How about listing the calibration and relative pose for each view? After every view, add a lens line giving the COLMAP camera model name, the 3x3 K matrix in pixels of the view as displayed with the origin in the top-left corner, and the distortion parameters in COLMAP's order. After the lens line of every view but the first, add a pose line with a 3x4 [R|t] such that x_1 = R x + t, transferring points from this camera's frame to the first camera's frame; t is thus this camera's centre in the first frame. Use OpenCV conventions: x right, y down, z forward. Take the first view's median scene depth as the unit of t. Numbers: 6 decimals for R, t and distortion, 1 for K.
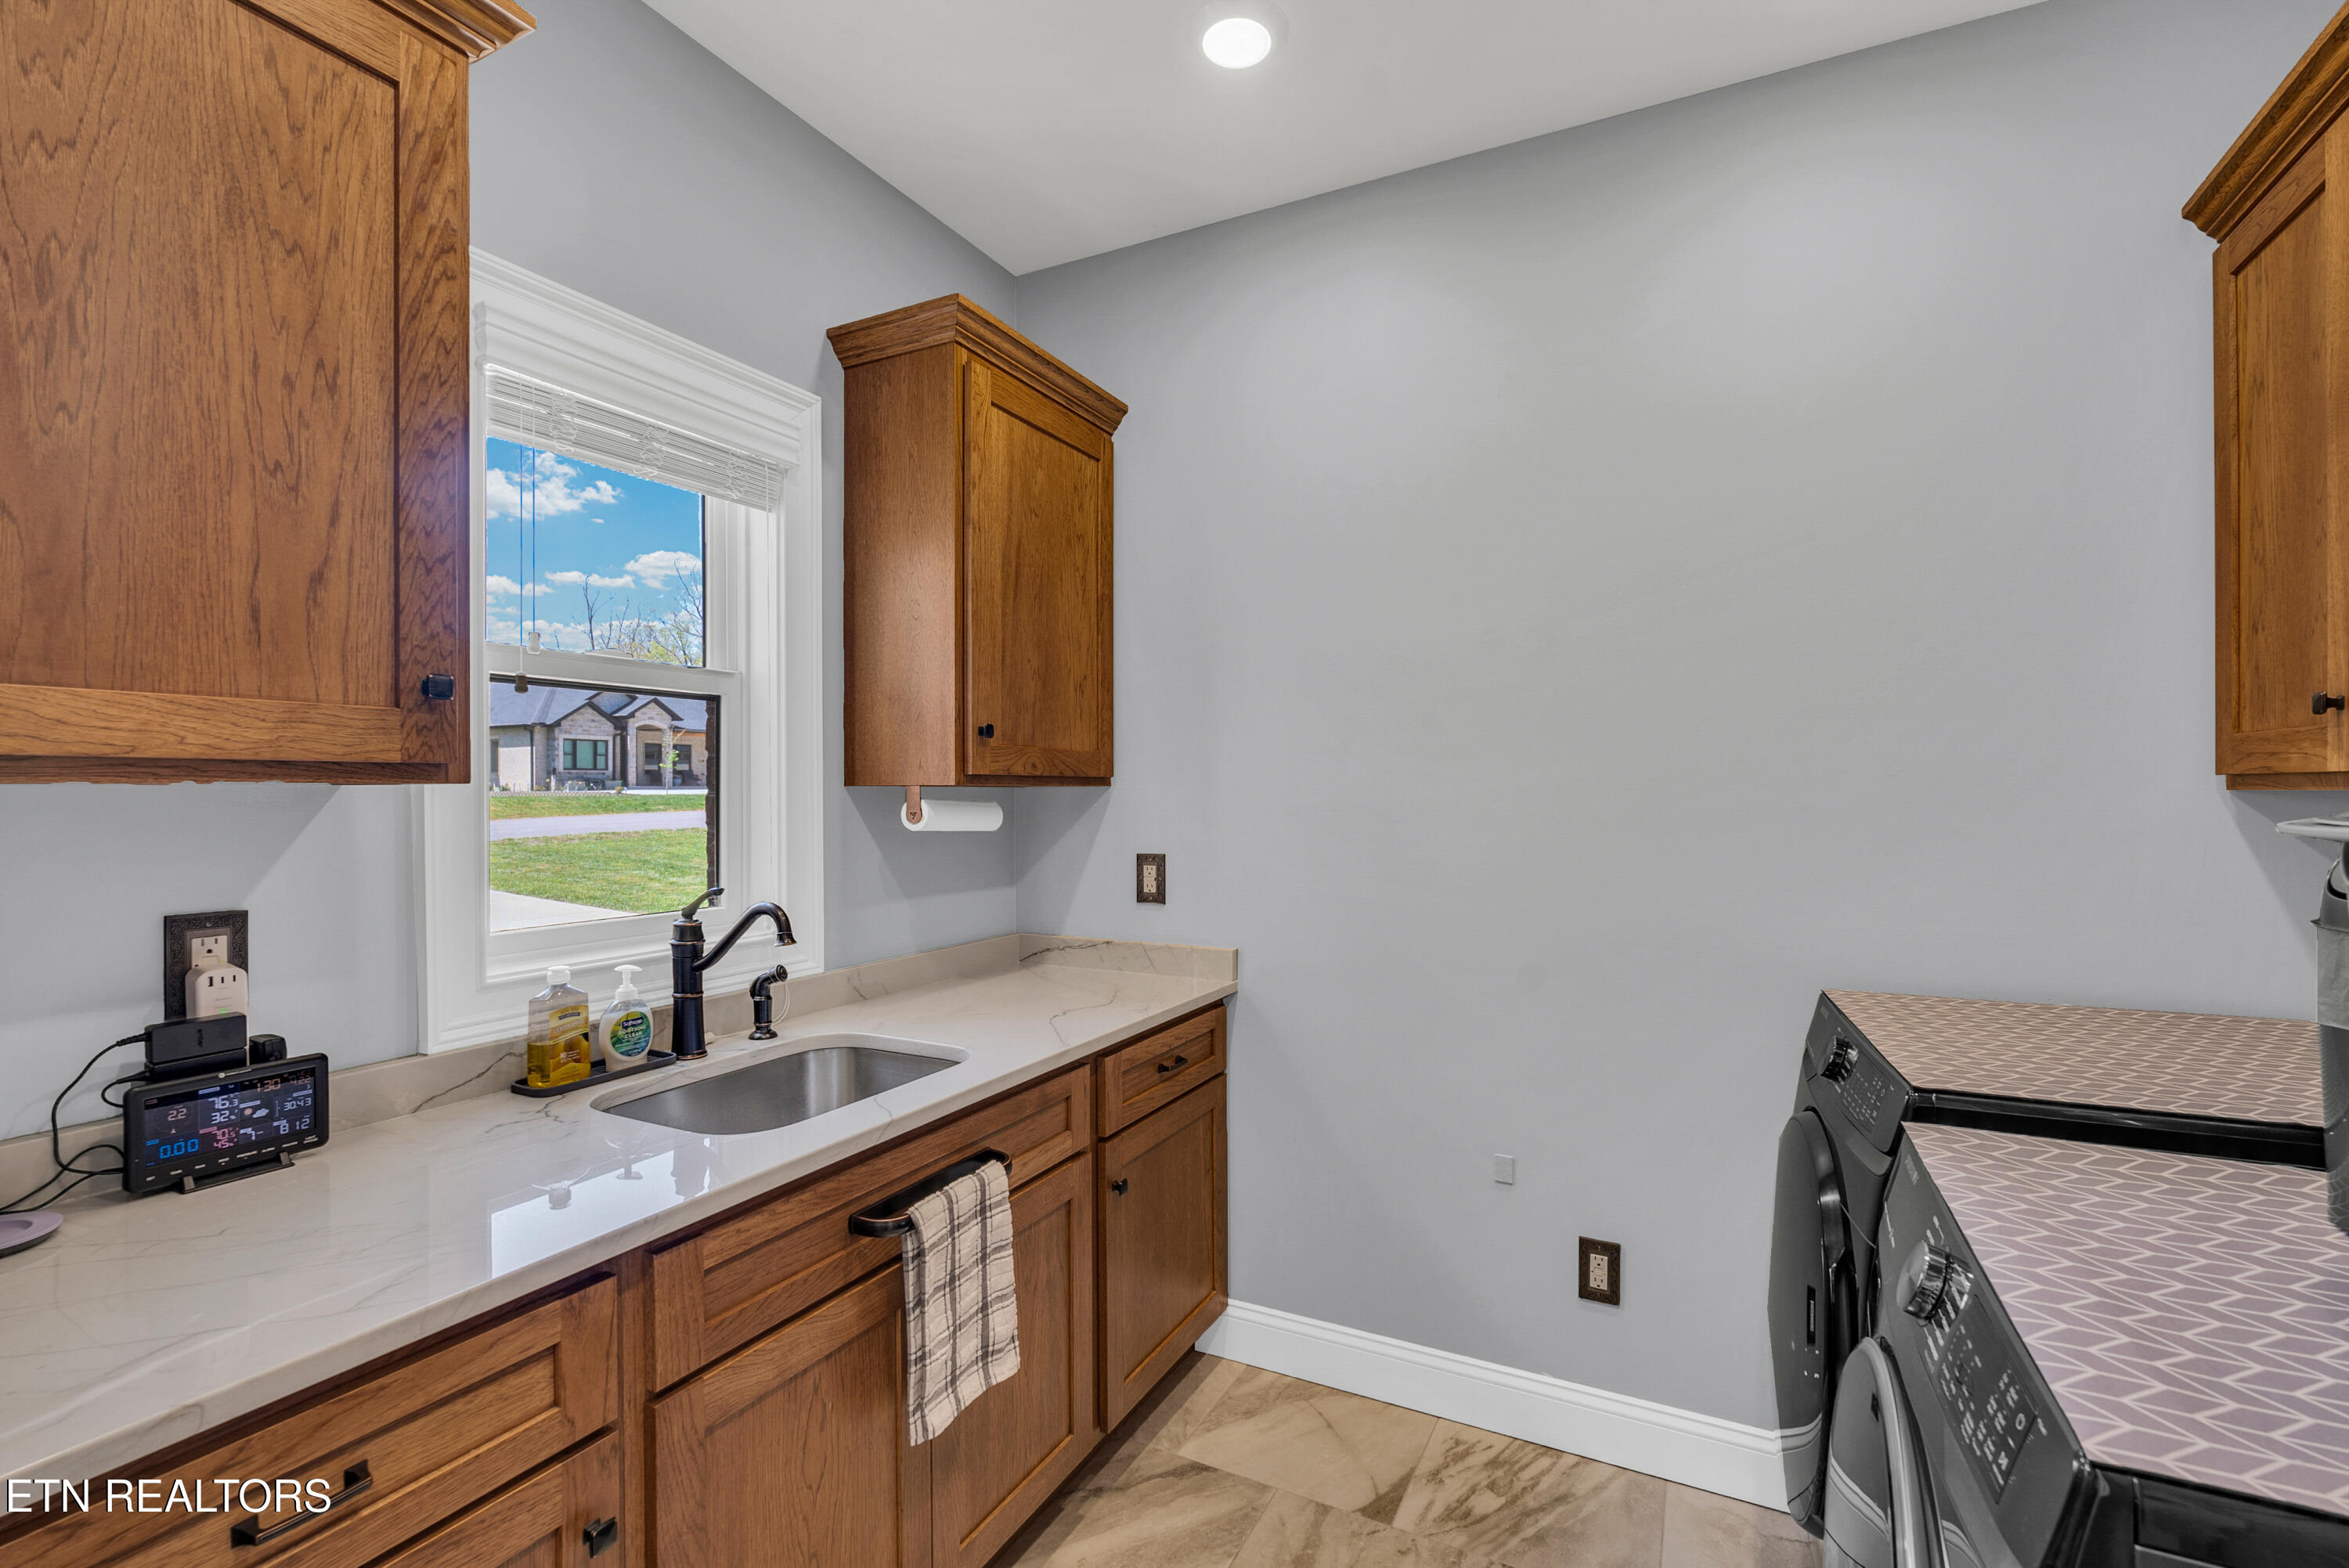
lens RADIAL K [[1034.4, 0, 1189.5], [0, 1034.4, 788.0], [0, 0, 1]] dist [-0.008593, 0.000797]
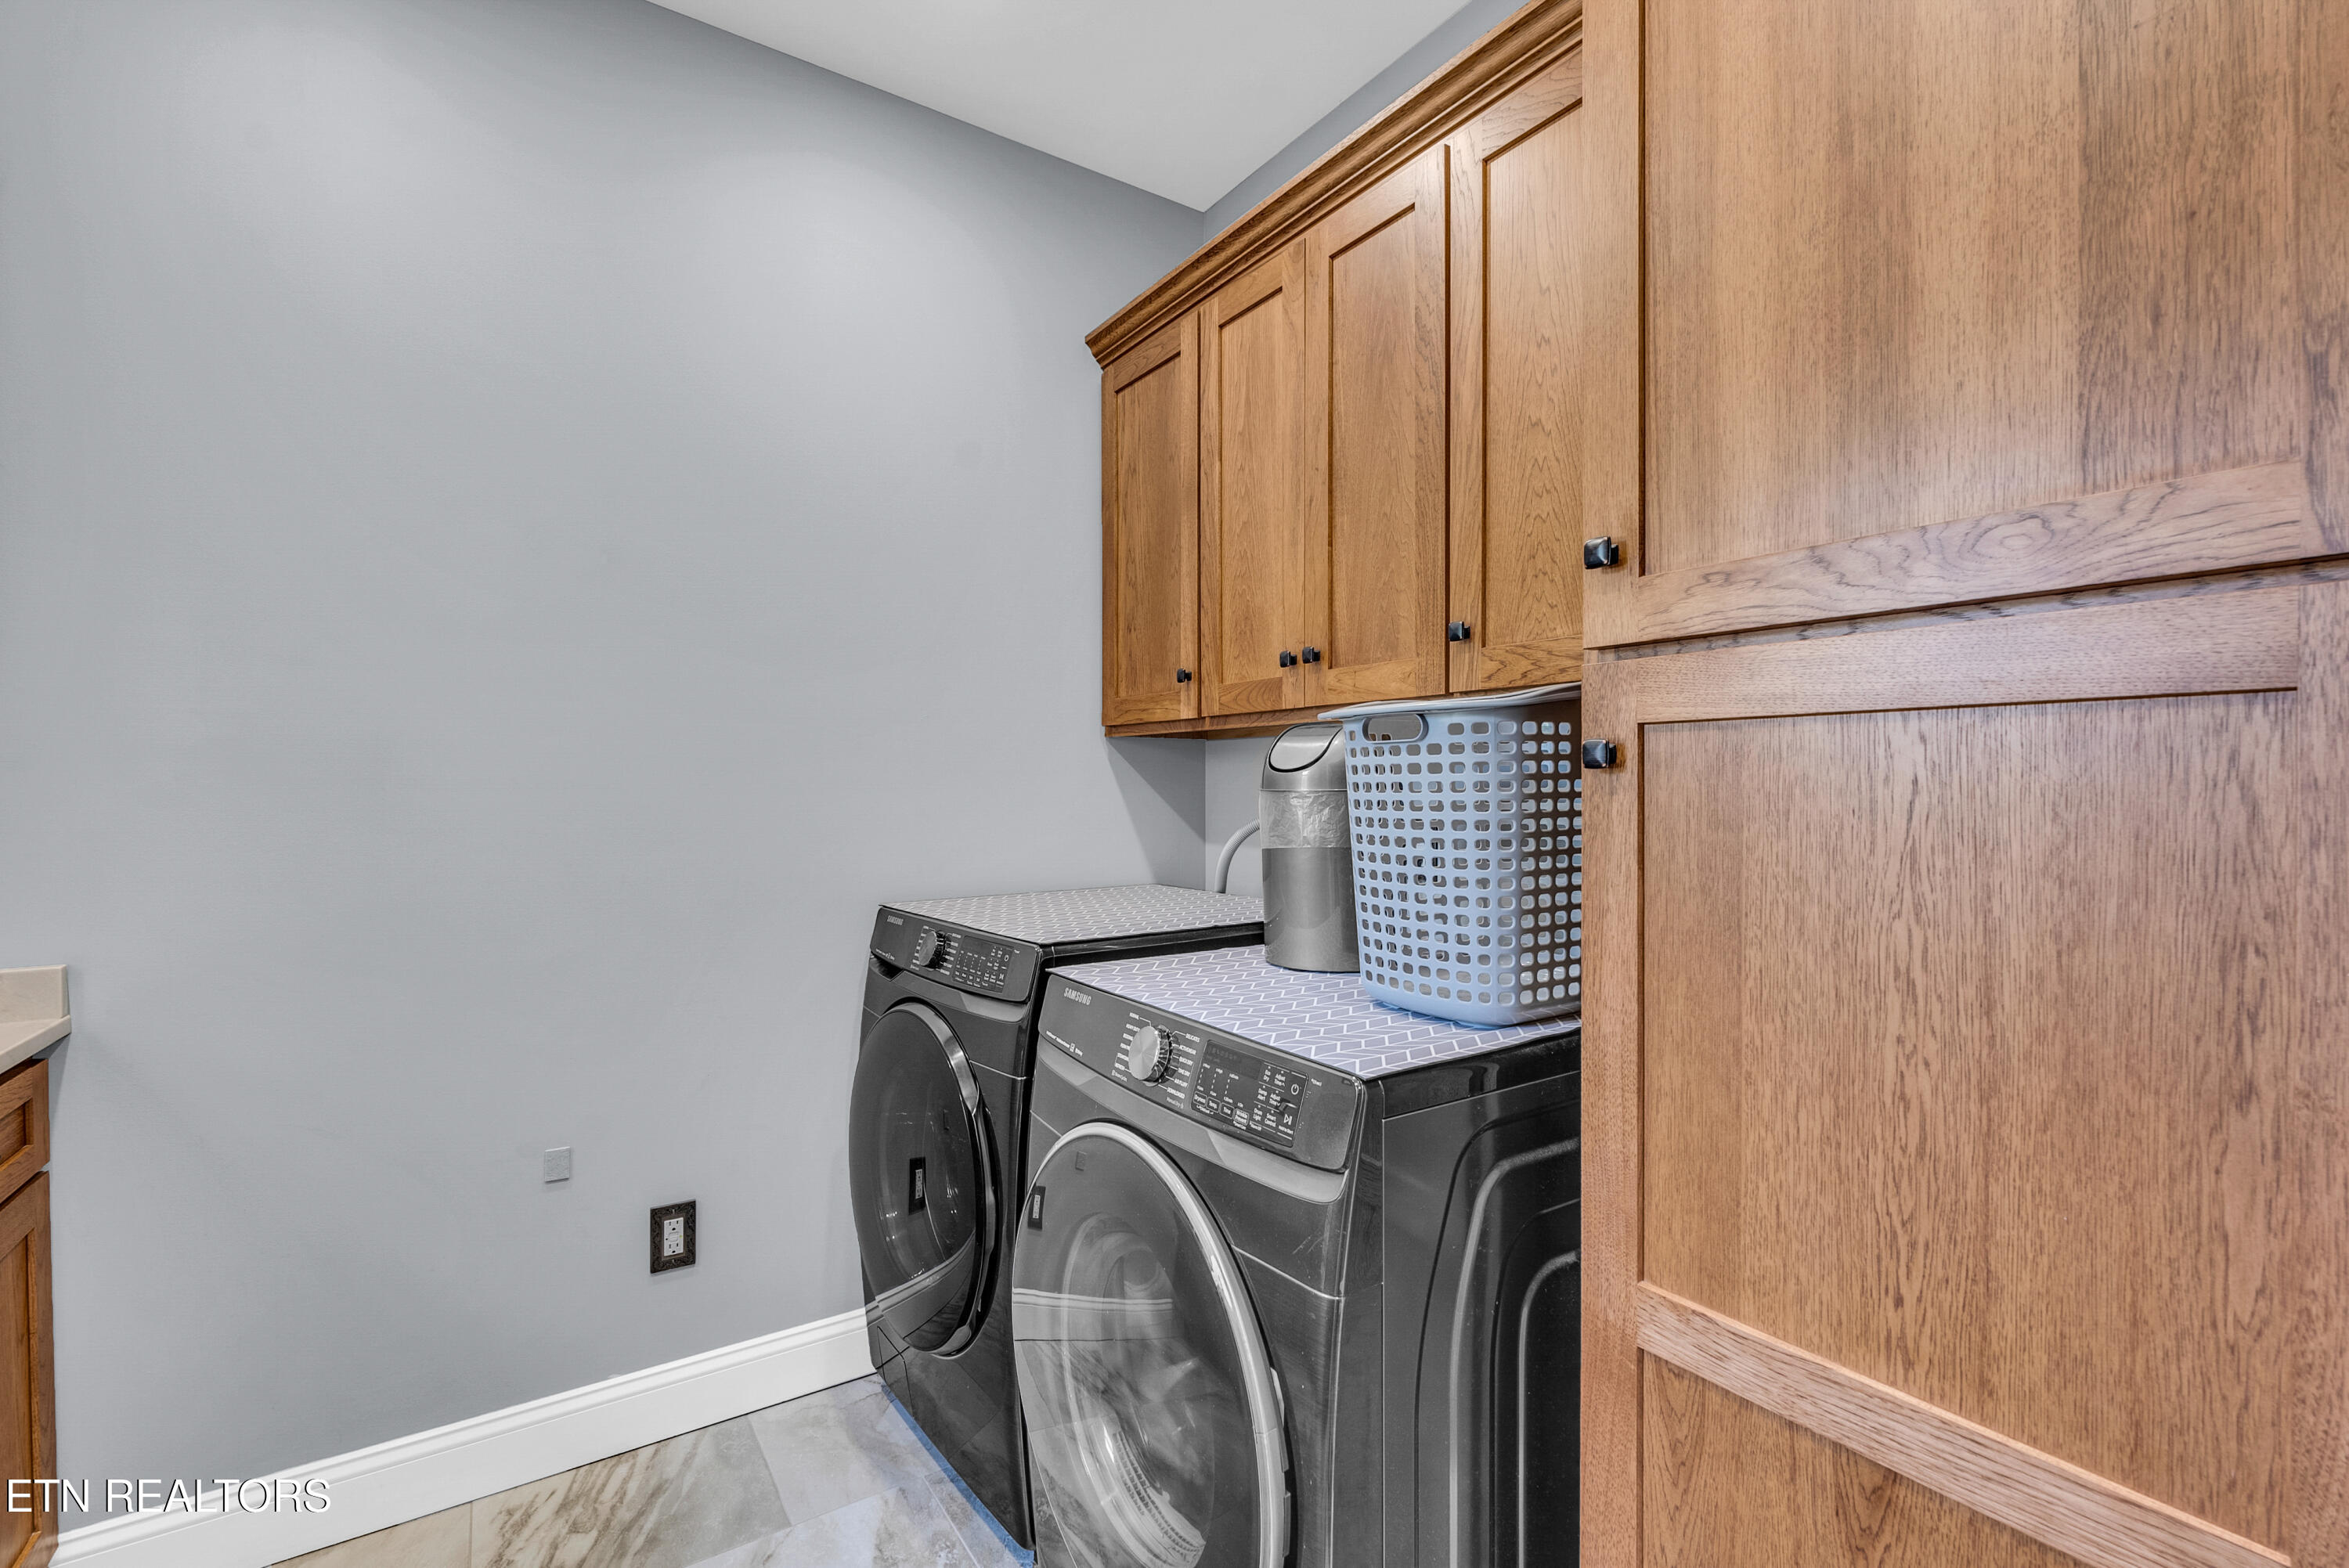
lens RADIAL K [[1034.4, 0, 1186.4], [0, 1034.4, 792.2], [0, 0, 1]] dist [-0.008593, 0.000797]
pose [[0.477979, -0.007004, 0.878344, -0.212472], [0.001218, 0.999973, 0.007312, 0.058819], [-0.878371, -0.002425, 0.477974, 0.145049]]
